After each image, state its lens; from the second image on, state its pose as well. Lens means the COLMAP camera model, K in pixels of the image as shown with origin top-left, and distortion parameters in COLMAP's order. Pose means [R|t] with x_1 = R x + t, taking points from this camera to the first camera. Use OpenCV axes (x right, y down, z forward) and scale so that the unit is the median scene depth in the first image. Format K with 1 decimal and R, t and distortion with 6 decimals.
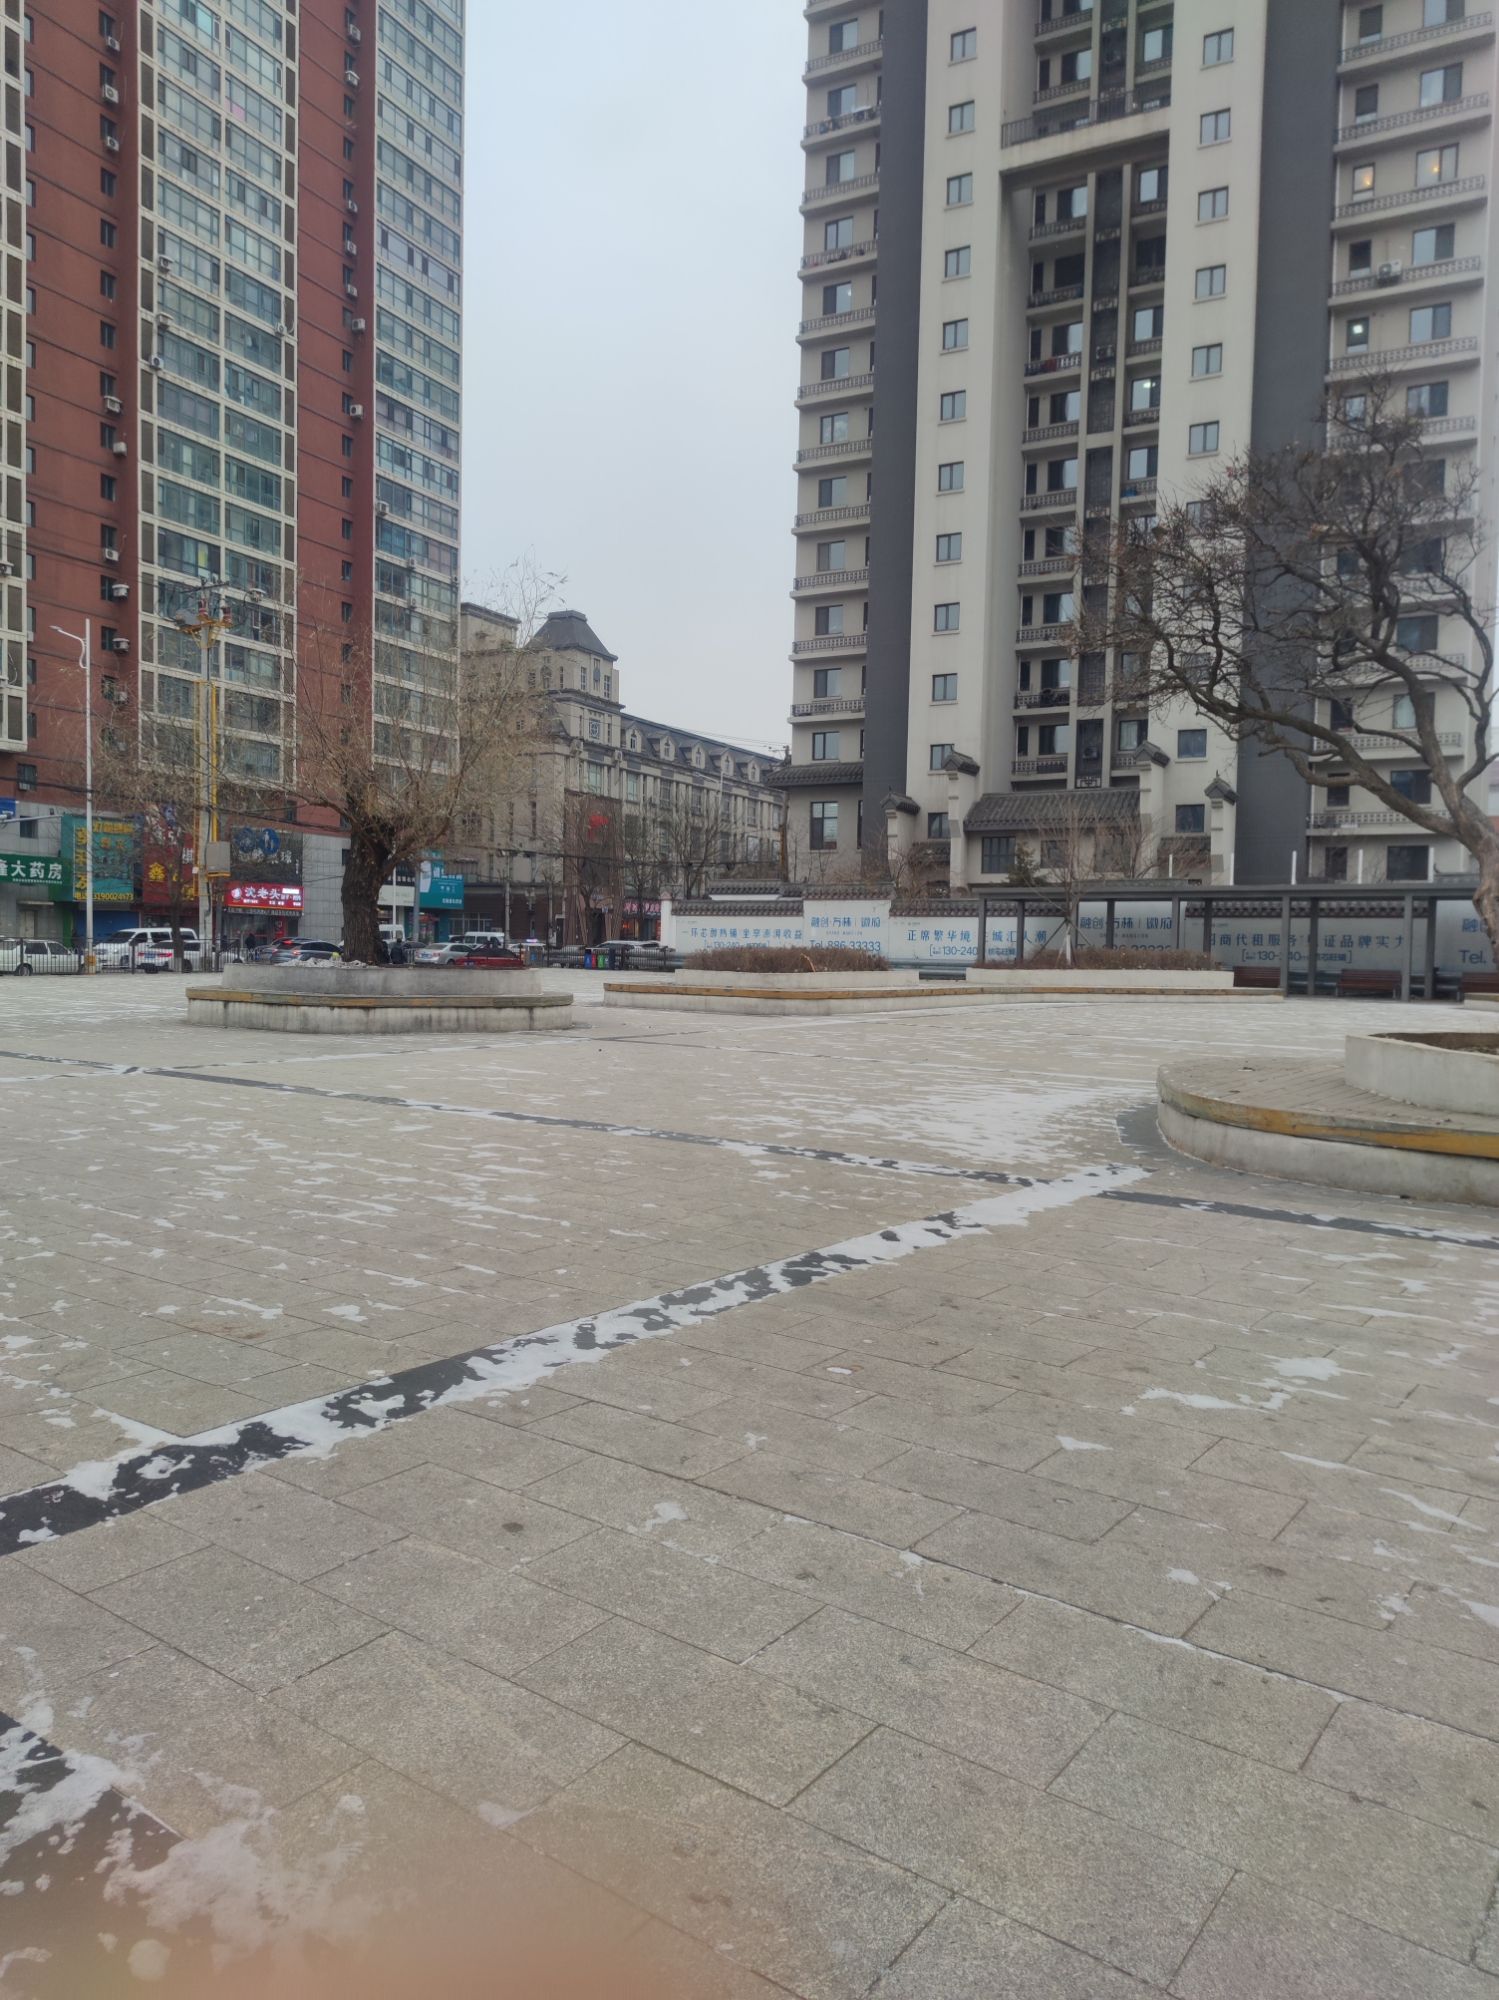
lens RADIAL K [[1397.8, 0, 691.3], [0, 1397.8, 994.5], [0, 0, 1]] dist [0.069586, -0.041919]
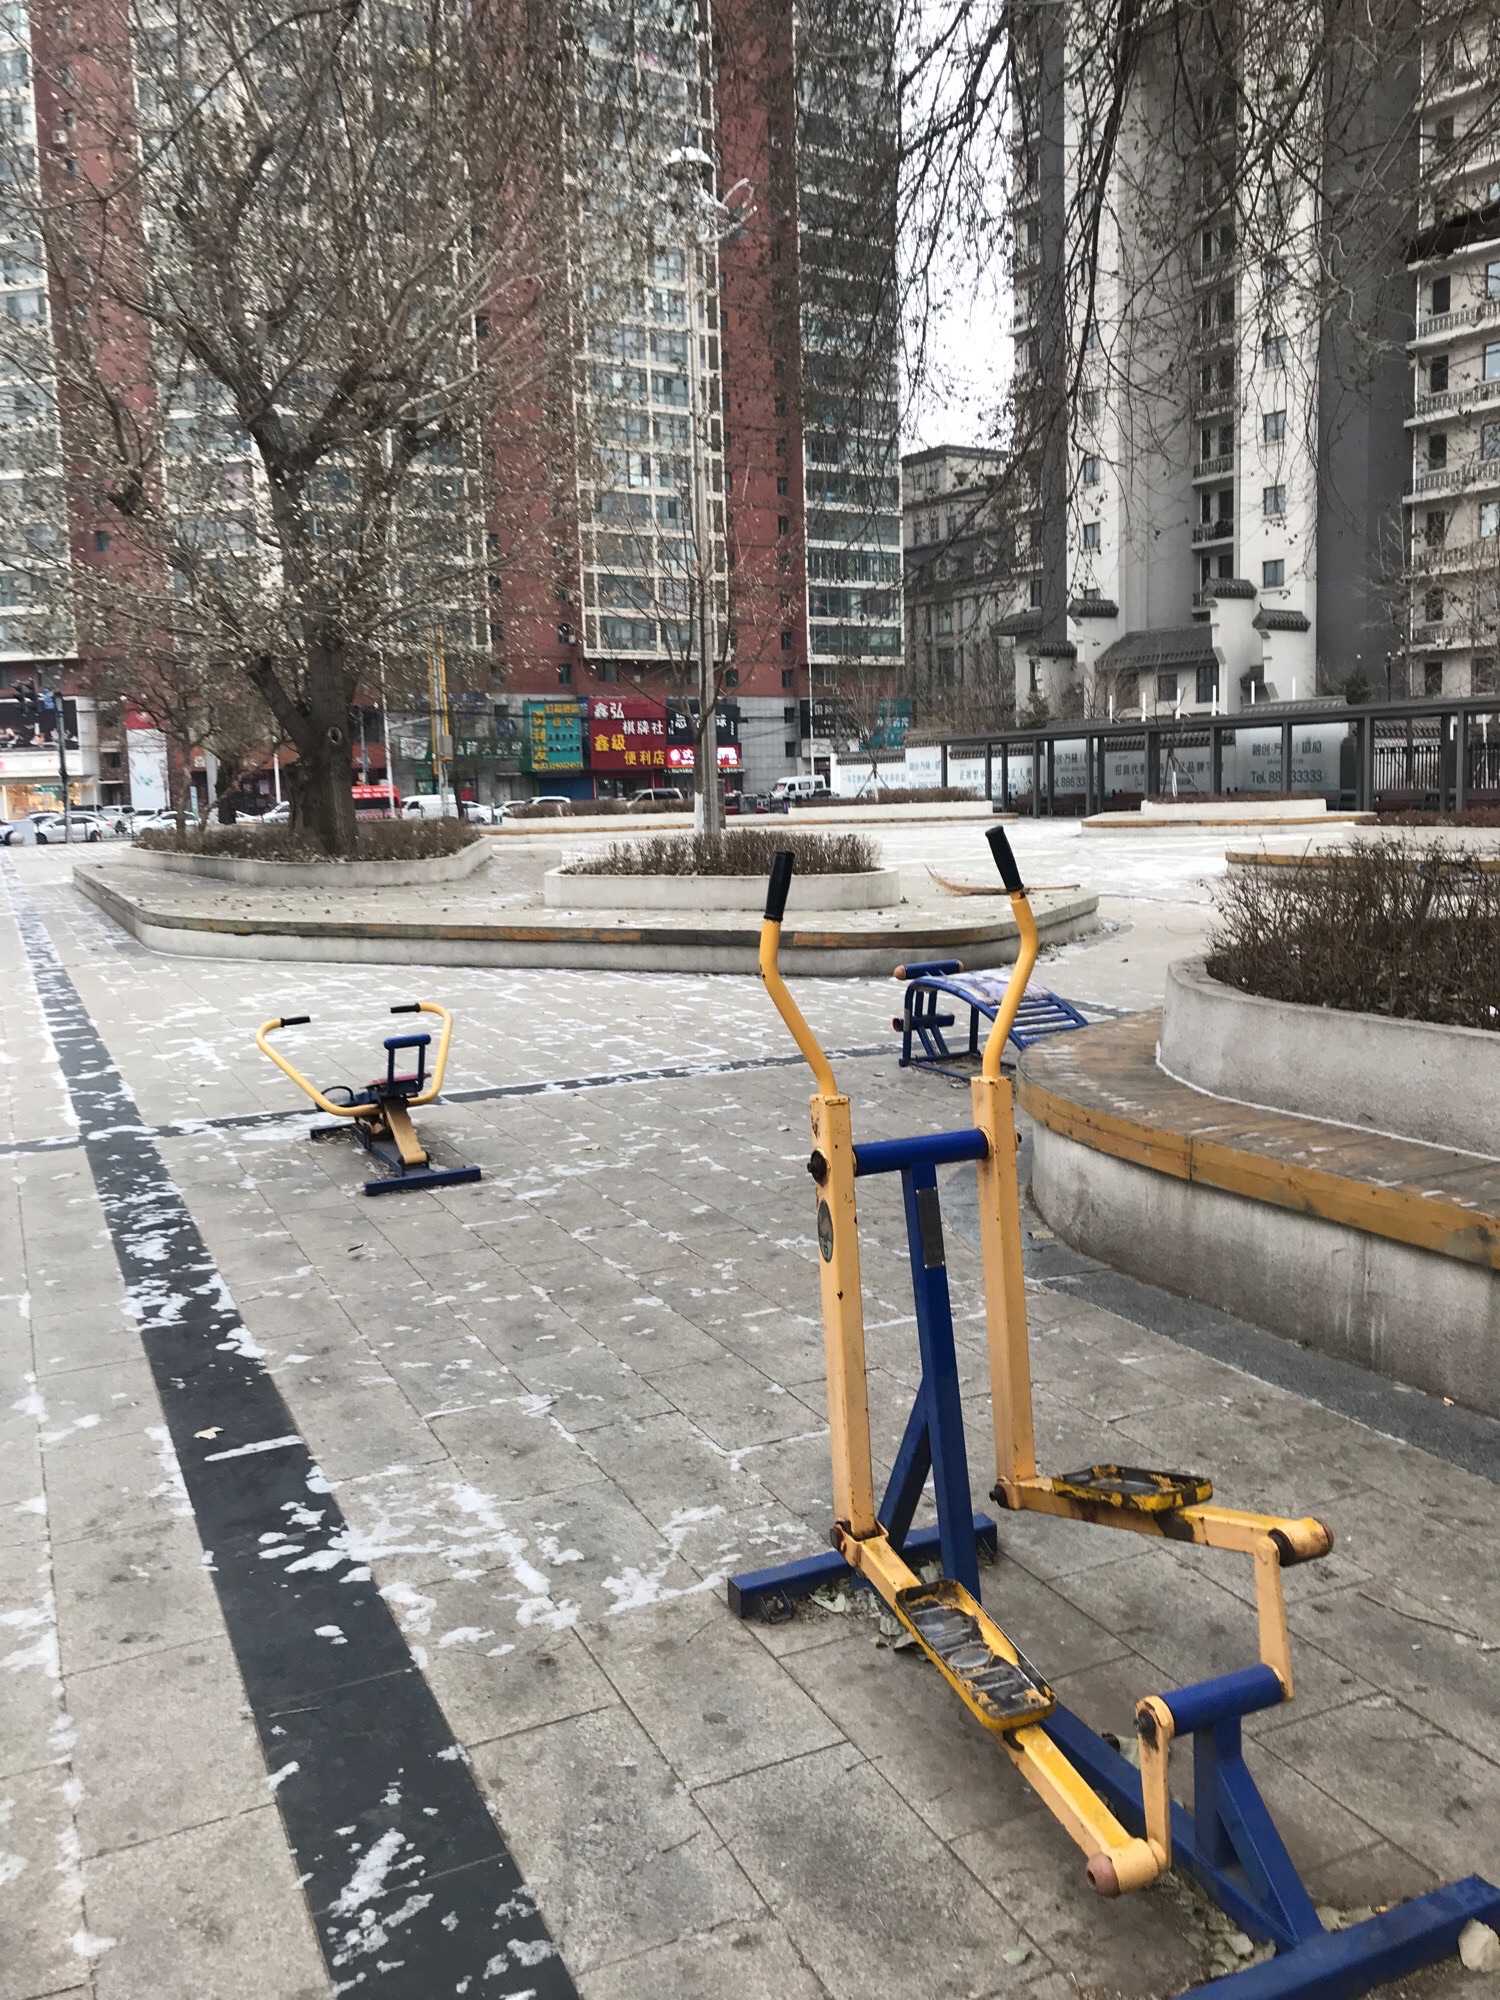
lens RADIAL K [[1615.4, 0, 744.9], [0, 1615.4, 992.1], [0, 0, 1]] dist [0.191300, -0.615300]
pose [[0.880709, 0.015388, -0.473408, 0.518439], [0.028769, 0.995889, 0.085891, 0.013449], [0.472783, -0.089264, 0.876646, -0.245471]]
